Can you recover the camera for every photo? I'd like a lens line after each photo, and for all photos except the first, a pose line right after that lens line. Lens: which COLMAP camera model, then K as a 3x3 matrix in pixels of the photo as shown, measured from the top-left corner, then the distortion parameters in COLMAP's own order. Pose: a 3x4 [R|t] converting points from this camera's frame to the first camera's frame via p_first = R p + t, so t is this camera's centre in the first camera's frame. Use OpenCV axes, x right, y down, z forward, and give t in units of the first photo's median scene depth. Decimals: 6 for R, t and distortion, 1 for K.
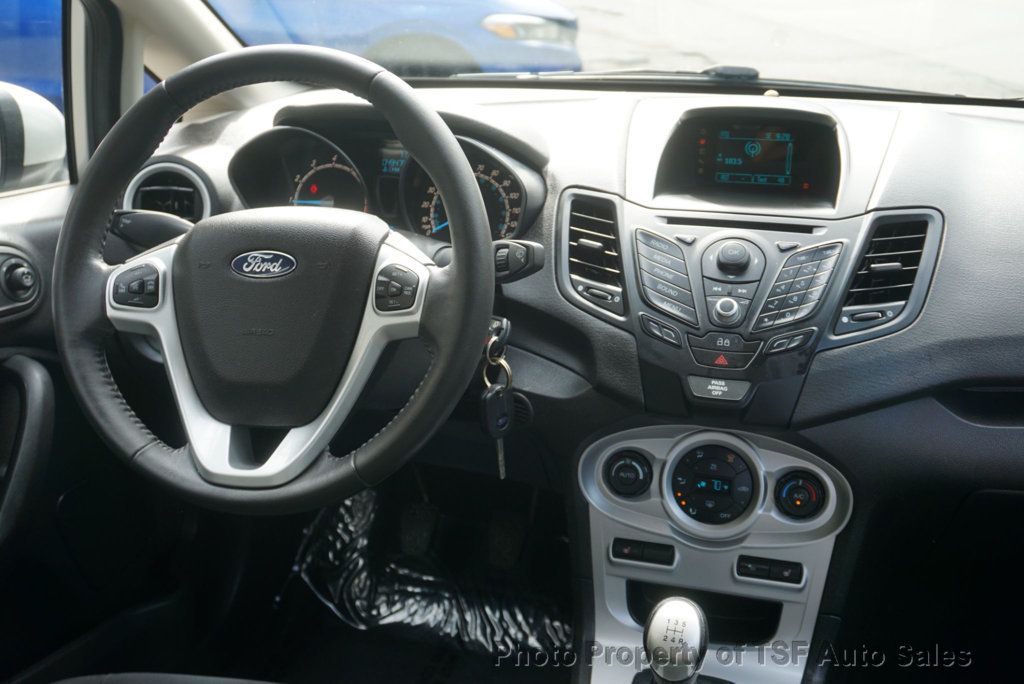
lens RADIAL K [[1095.3, 0, 503.9], [0, 1095.3, 343.4], [0, 0, 1]] dist [-0.007584, 0.000000]
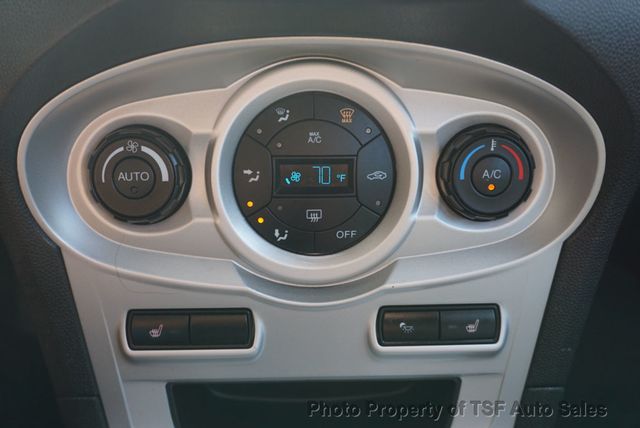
lens RADIAL K [[652.1, 0, 323.9], [0, 652.1, 214.8], [0, 0, 1]] dist [-0.020895, 0.000000]
pose [[0.946988, -0.126971, 0.295113, 0.107064], [0.095428, 0.988299, 0.118990, 0.113148], [-0.306768, -0.084520, 0.948024, 0.726954]]
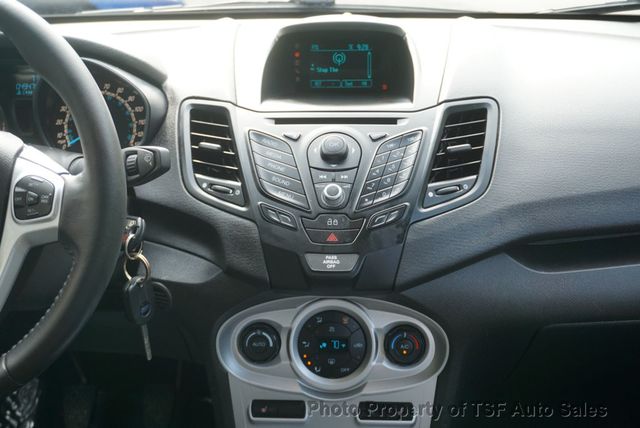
lens RADIAL K [[873.6, 0, 315.0], [0, 873.6, 213.2], [0, 0, 1]] dist [-0.020501, 0.000000]
pose [[0.977408, -0.082133, 0.194748, 0.002914], [0.085984, 0.996231, -0.011391, -0.001444], [-0.193079, 0.027879, 0.980787, 0.087905]]
